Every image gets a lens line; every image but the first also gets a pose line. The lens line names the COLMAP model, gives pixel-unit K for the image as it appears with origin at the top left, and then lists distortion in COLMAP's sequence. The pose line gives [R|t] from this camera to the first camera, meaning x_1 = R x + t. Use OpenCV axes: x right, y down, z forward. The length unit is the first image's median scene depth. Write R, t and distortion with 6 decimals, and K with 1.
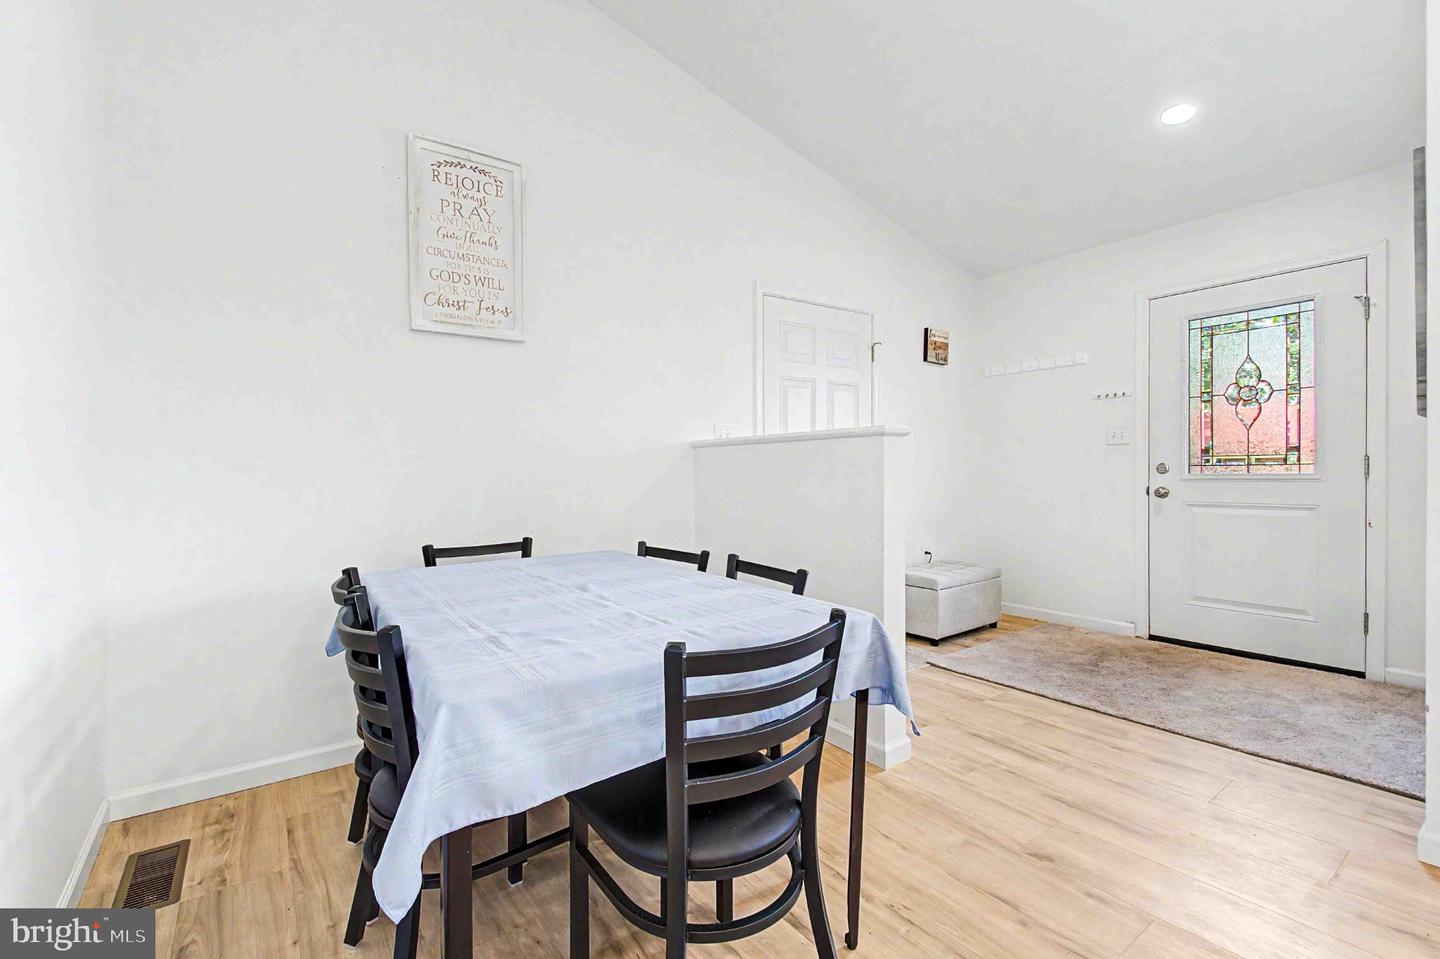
lens RADIAL K [[634.7, 0, 705.2], [0, 634.7, 470.3], [0, 0, 1]] dist [0.022270, -0.003789]
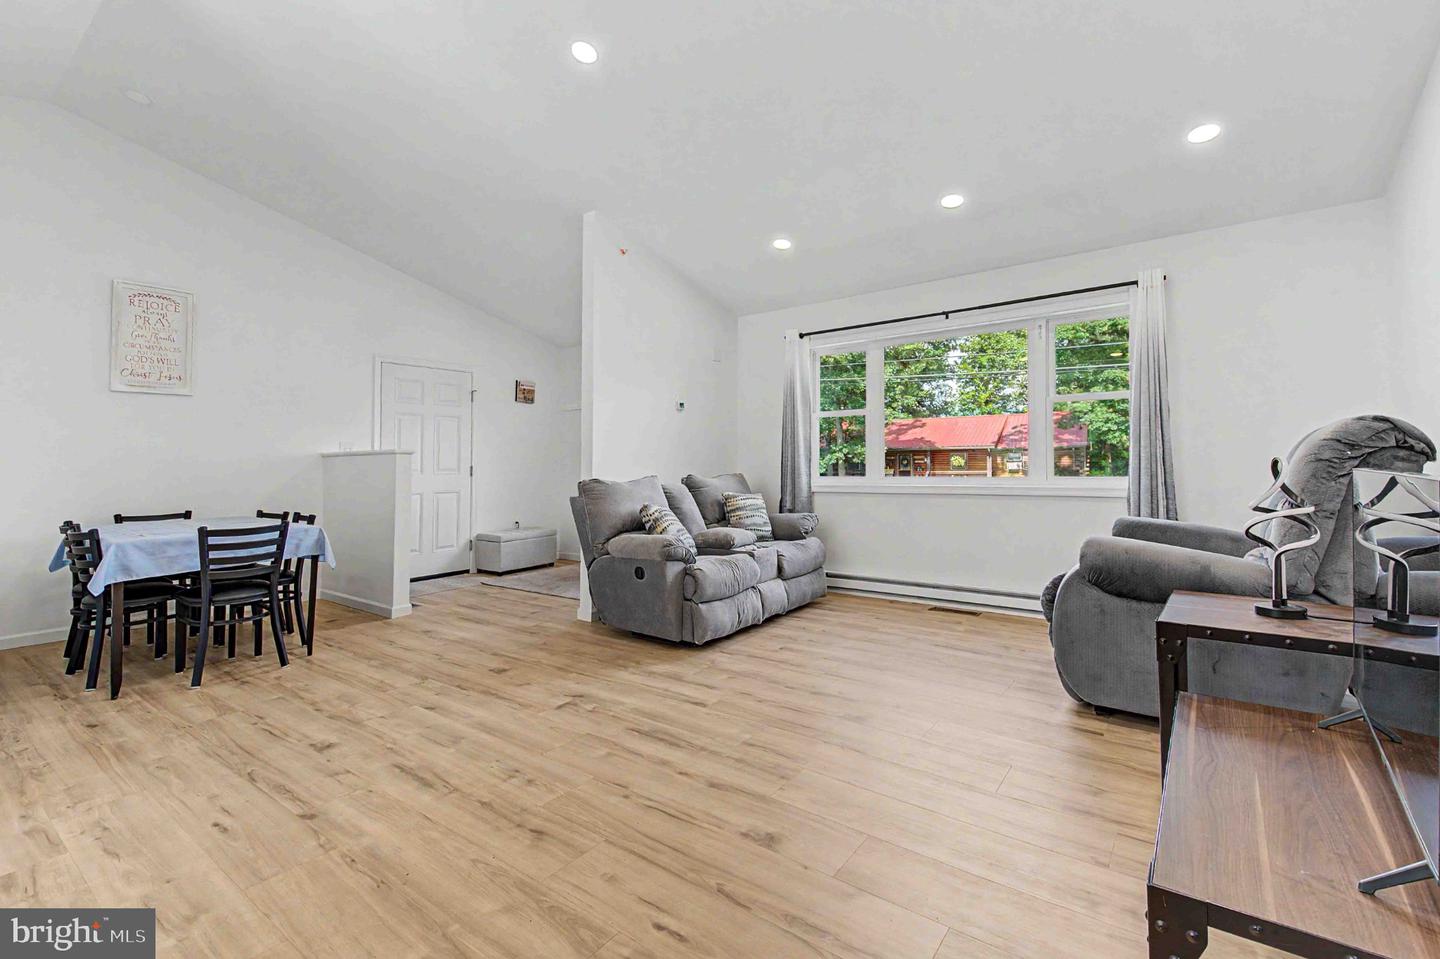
lens RADIAL K [[634.7, 0, 688.0], [0, 634.7, 442.4], [0, 0, 1]] dist [0.022270, -0.003789]
pose [[0.956723, 0.013178, 0.290703, 0.514152], [-0.001706, 0.999211, -0.039682, -0.012095], [-0.290997, 0.037468, 0.955990, -1.084726]]
